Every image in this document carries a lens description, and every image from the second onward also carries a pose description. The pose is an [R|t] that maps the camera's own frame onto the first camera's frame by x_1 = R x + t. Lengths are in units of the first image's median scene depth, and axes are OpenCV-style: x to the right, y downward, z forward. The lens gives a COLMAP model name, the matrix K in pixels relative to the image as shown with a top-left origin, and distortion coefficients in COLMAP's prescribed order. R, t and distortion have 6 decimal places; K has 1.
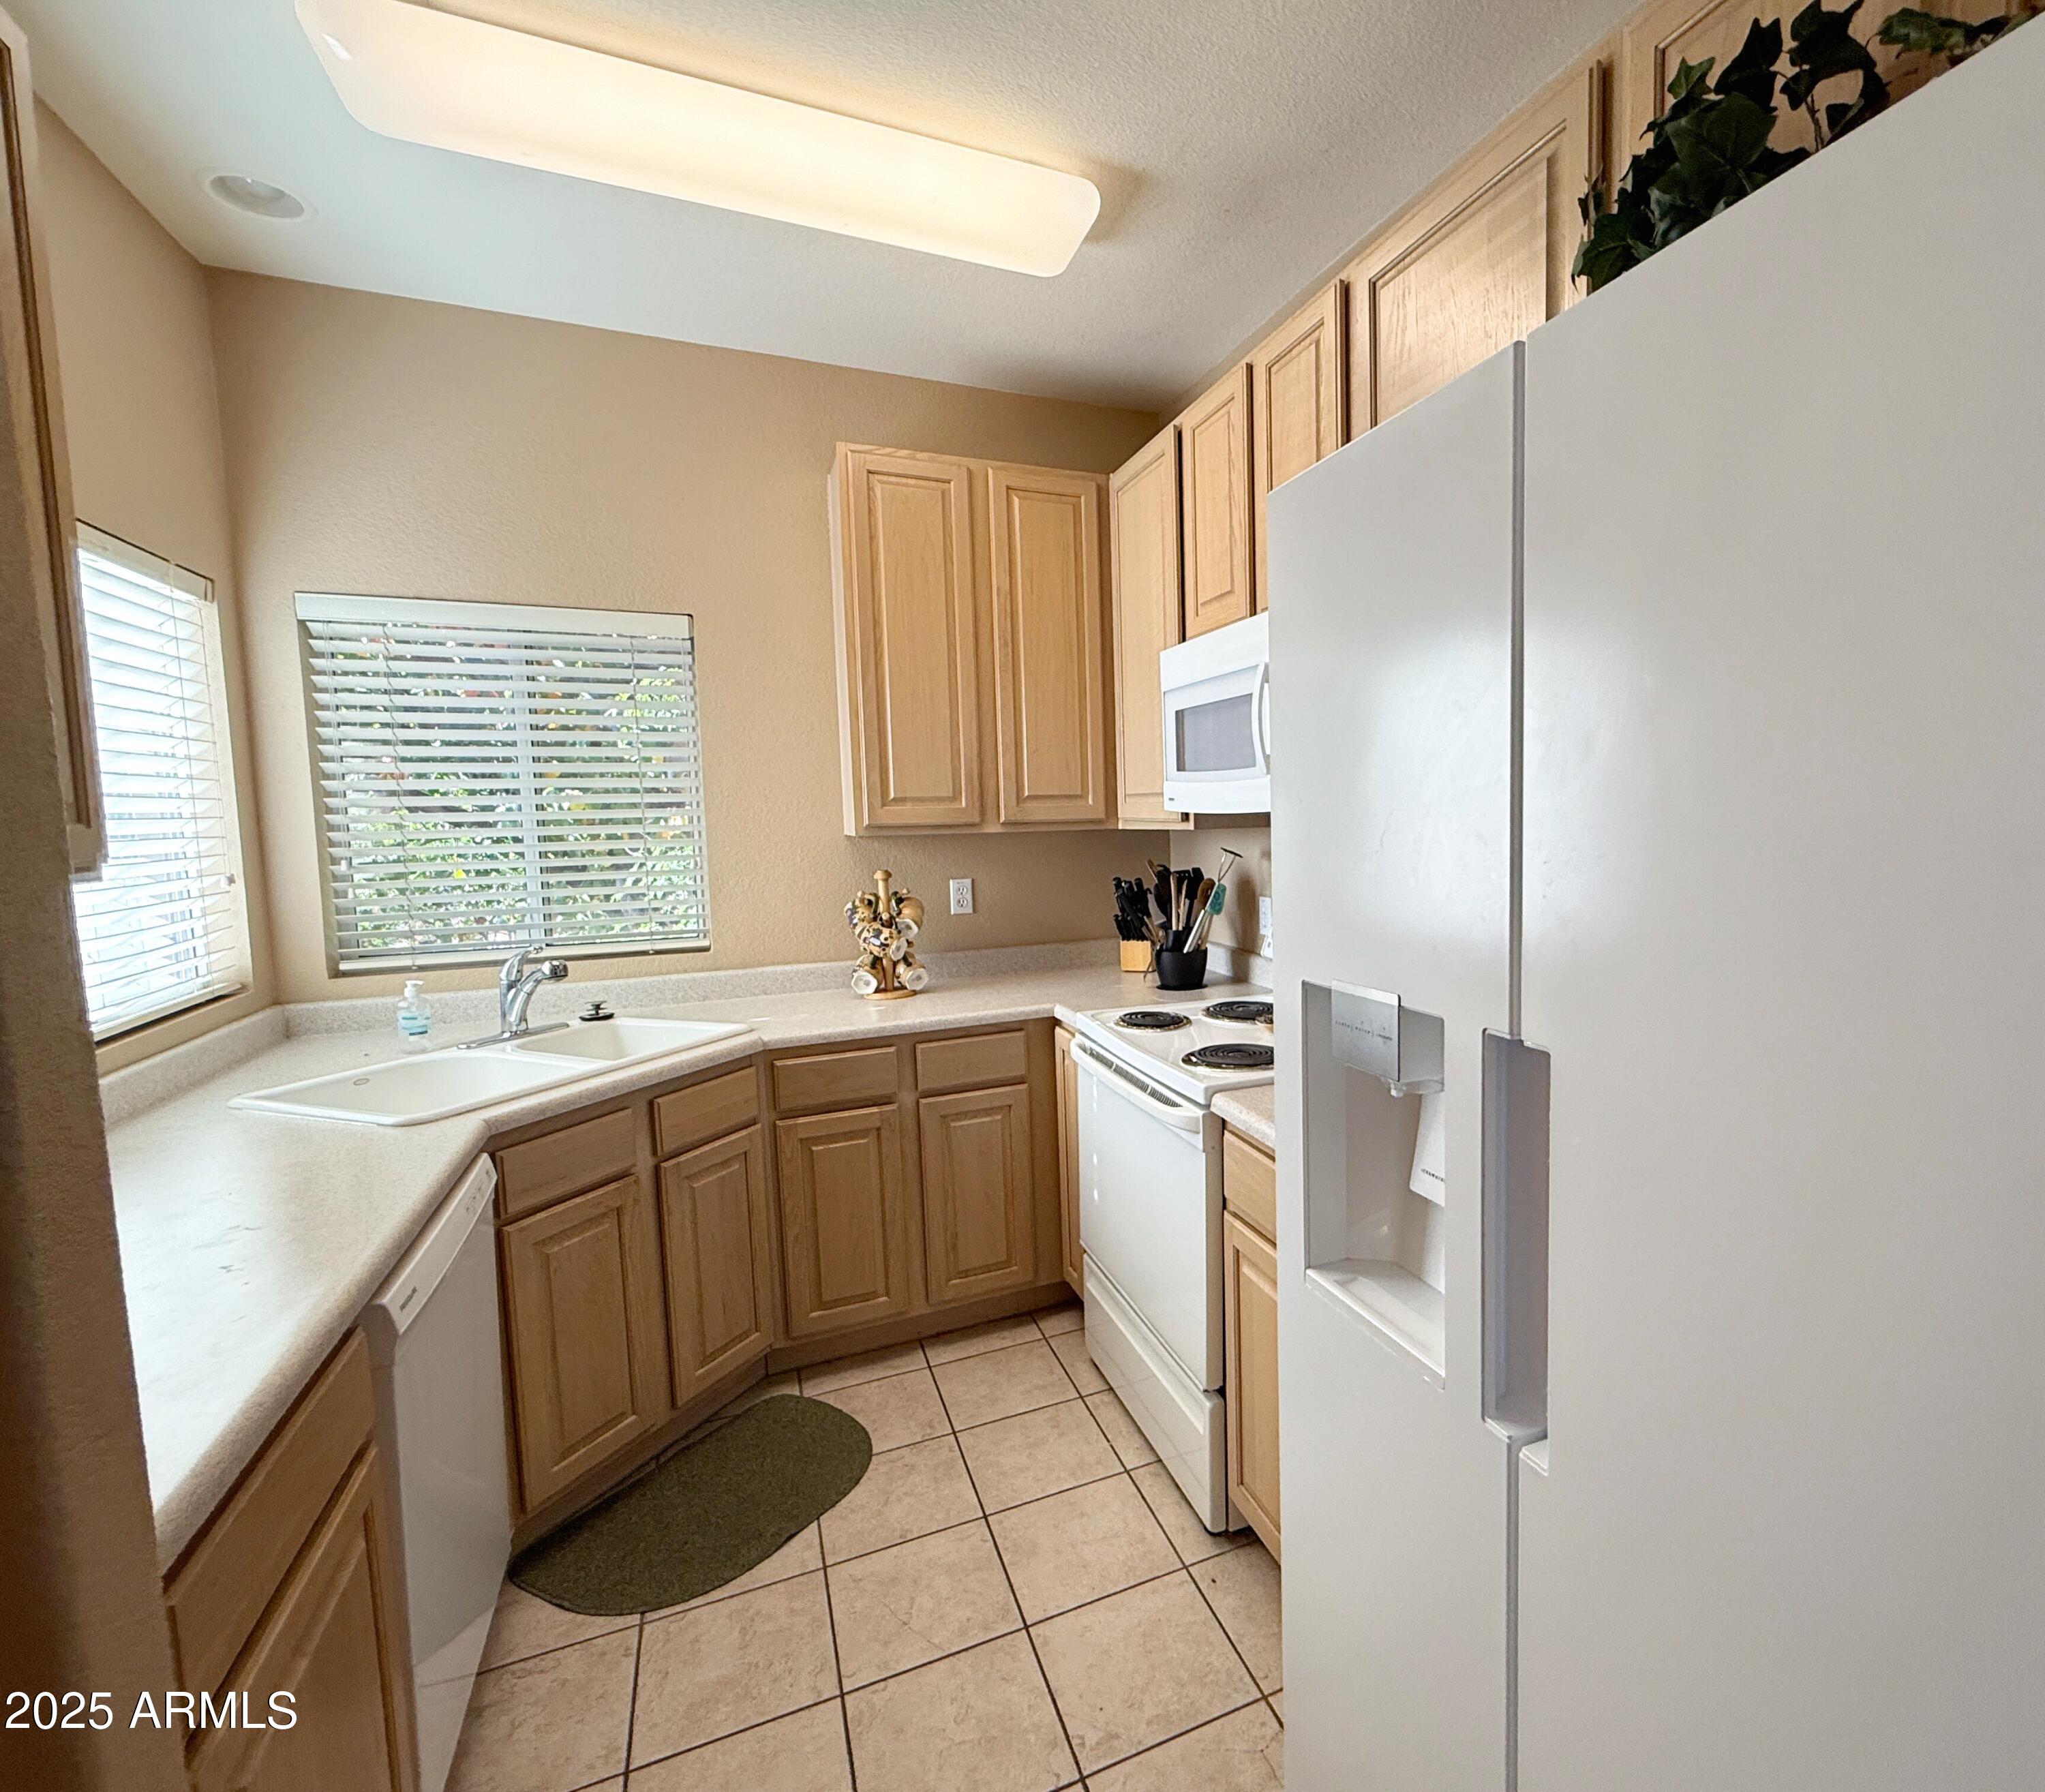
lens RADIAL K [[1005.8, 0, 1192.3], [0, 1005.8, 899.0], [0, 0, 1]] dist [-0.001434, -0.001297]
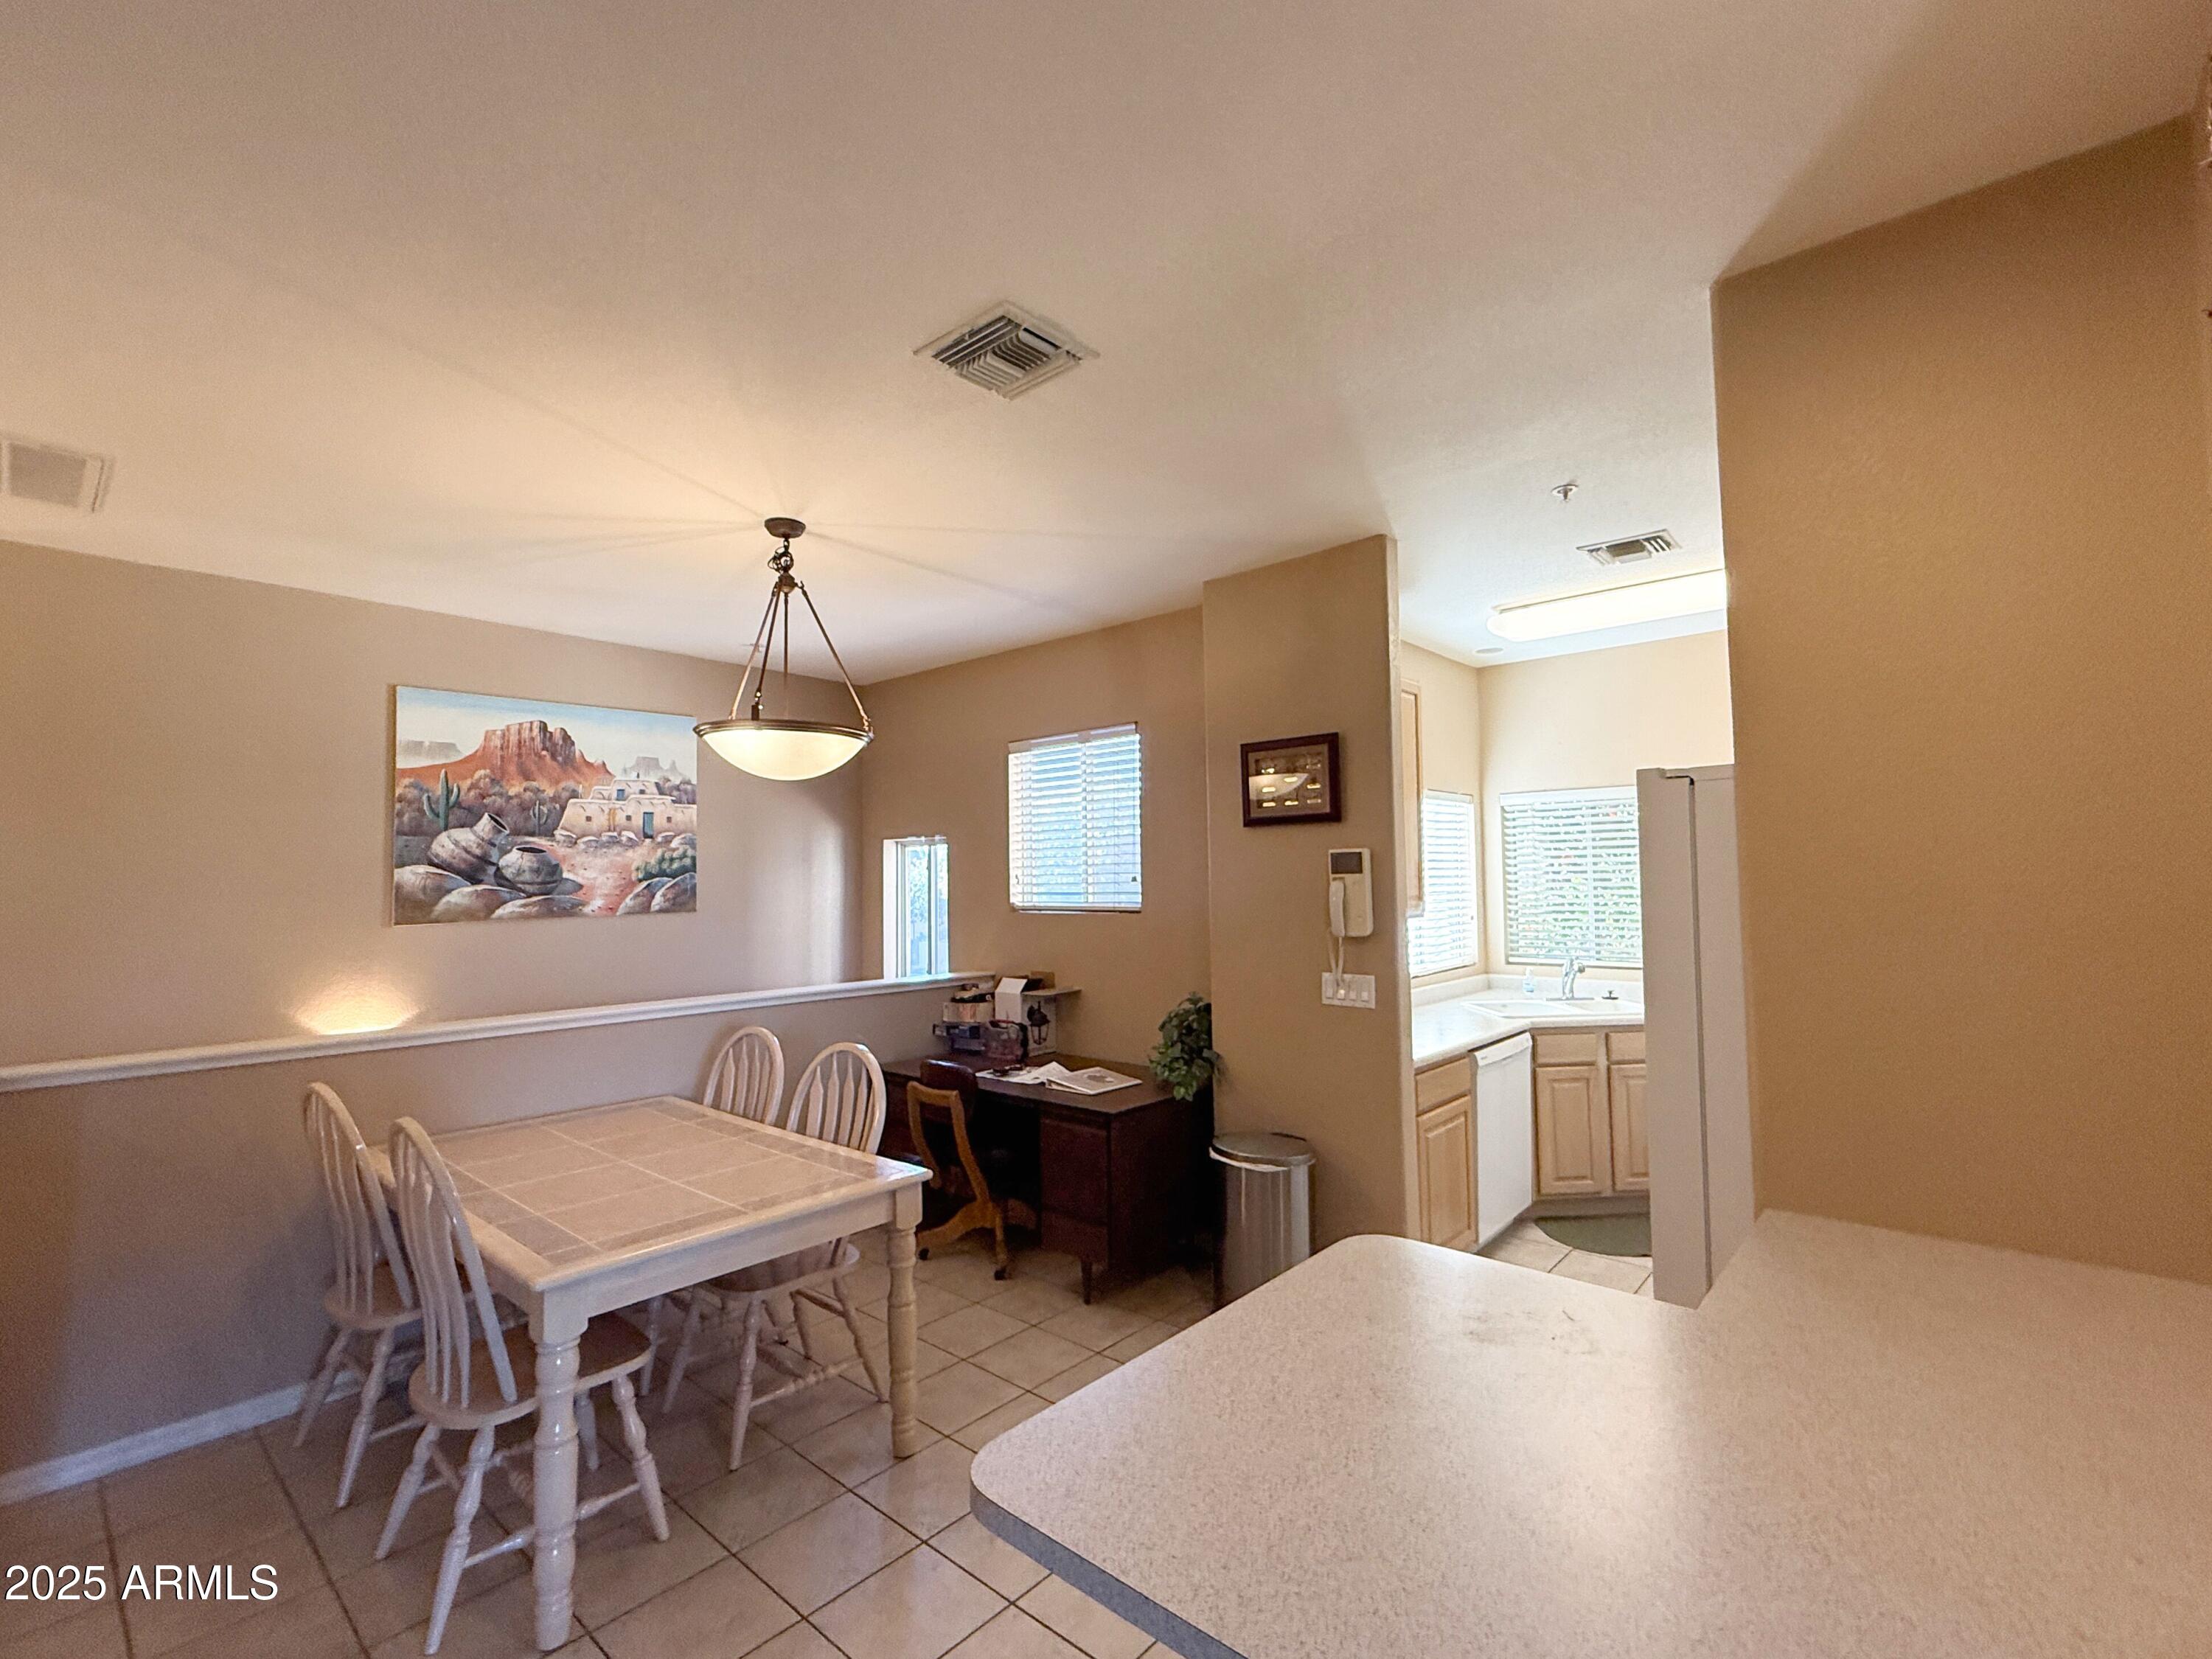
lens RADIAL K [[971.6, 0, 1150.5], [0, 971.6, 832.1], [0, 0, 1]] dist [0.002171, 0.000192]
pose [[0.416283, -0.030150, -0.908735, 0.764008], [-0.074632, 0.994944, -0.067199, -0.008678], [0.906167, 0.095794, 0.411928, -0.613193]]
